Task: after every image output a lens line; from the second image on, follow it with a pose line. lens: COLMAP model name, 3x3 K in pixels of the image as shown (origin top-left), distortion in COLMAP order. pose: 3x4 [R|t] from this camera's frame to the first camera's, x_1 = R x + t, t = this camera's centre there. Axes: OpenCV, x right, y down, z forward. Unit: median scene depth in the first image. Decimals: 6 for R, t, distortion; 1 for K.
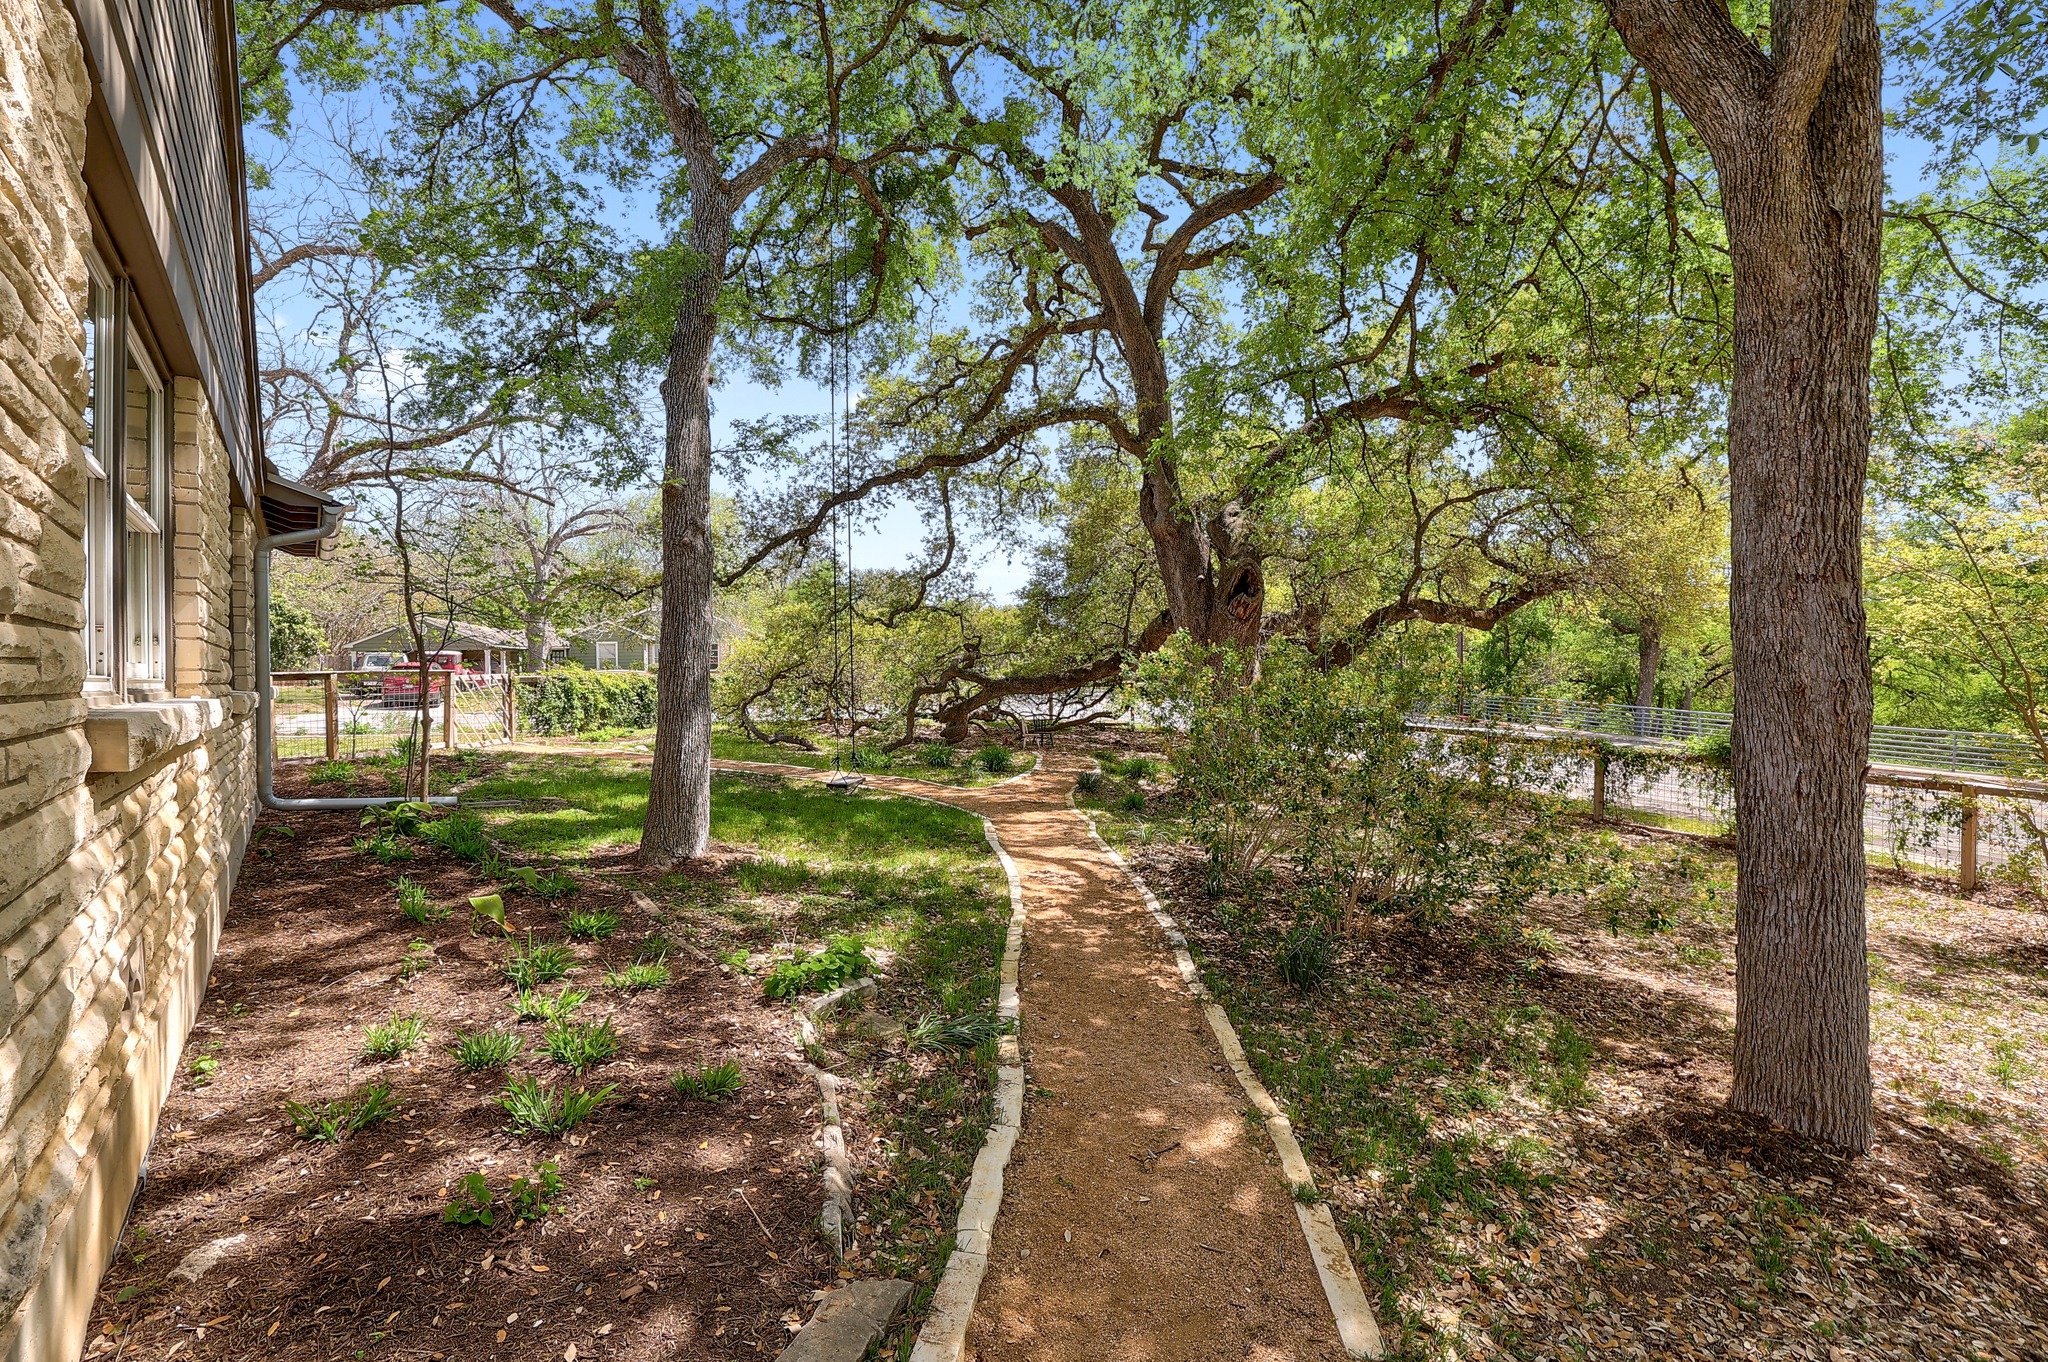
lens RADIAL K [[891.1, 0, 1026.7], [0, 891.1, 673.0], [0, 0, 1]] dist [-0.000477, 0.000037]
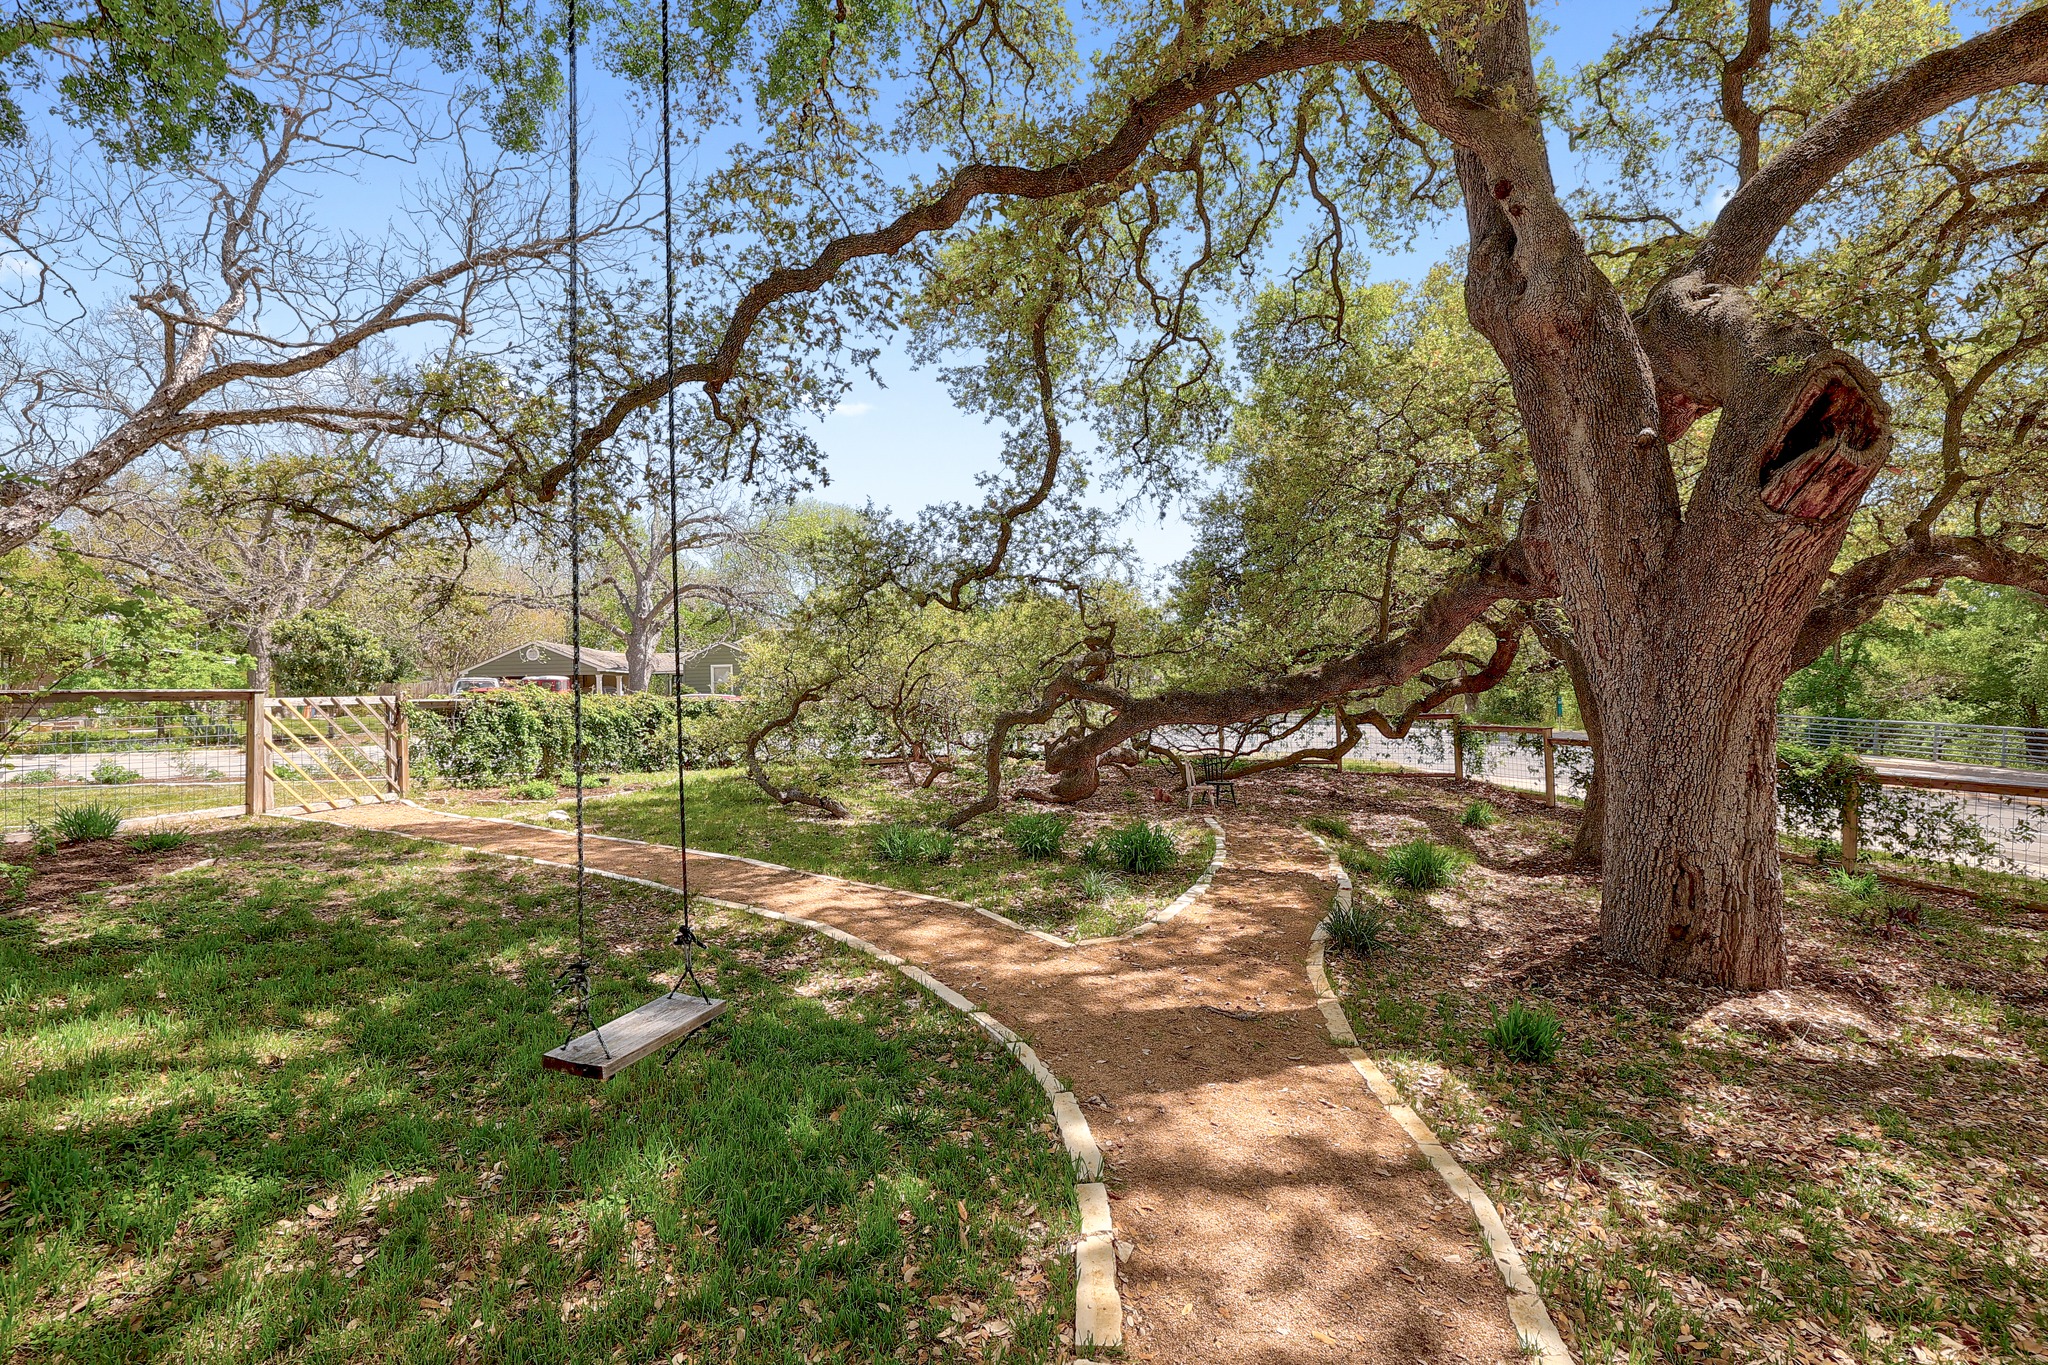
lens RADIAL K [[891.1, 0, 1026.7], [0, 891.1, 674.5], [0, 0, 1]] dist [-0.000477, 0.000037]
pose [[0.985230, -0.013544, -0.170699, -0.008236], [0.009009, 0.999586, -0.027313, 0.006620], [0.170999, 0.025372, 0.984945, 0.392687]]
